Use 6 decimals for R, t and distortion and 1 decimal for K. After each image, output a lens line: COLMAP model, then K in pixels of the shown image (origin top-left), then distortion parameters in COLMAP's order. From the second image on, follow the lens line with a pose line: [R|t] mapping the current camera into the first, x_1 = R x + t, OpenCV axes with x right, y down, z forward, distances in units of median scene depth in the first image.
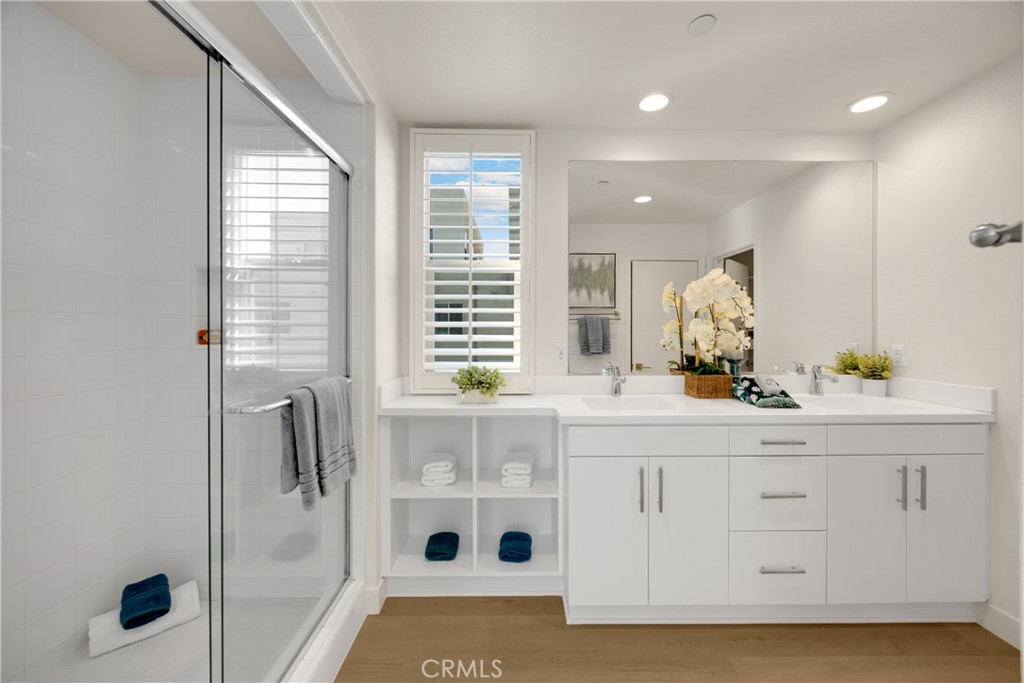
lens RADIAL K [[399.3, 0, 512.0], [0, 399.3, 332.6], [0, 0, 1]] dist [0.002423, 0.000663]
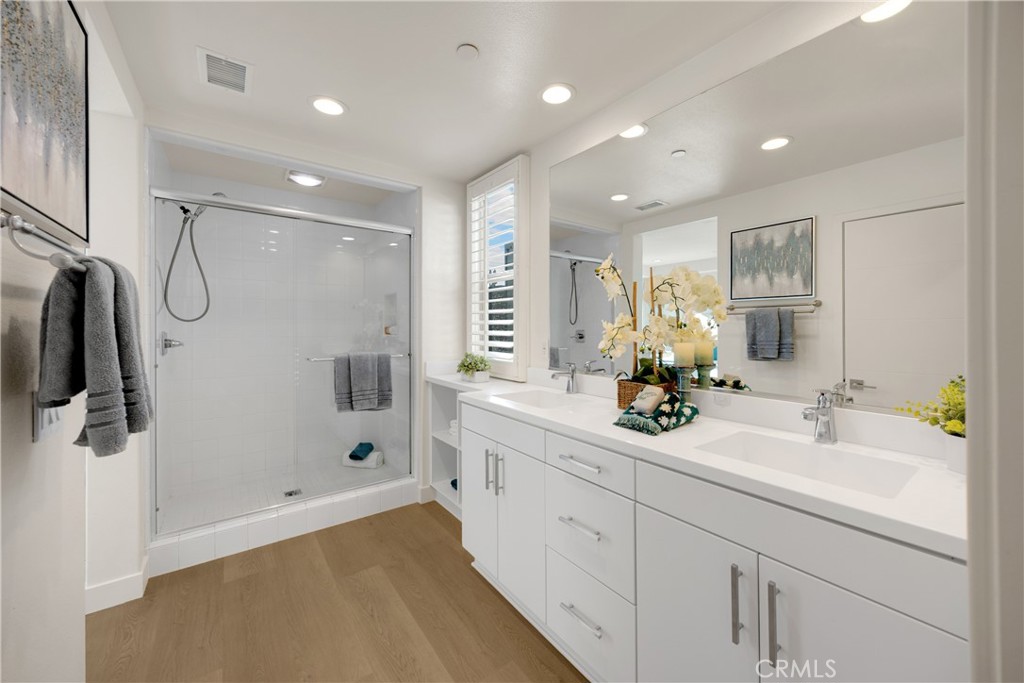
lens RADIAL K [[399.3, 0, 507.4], [0, 399.3, 327.8], [0, 0, 1]] dist [0.002423, 0.000663]
pose [[0.559193, 0.000414, -0.829038, 0.539139], [-0.006748, 0.999969, -0.004052, 0.000400], [0.829010, 0.007860, 0.559178, 0.174770]]
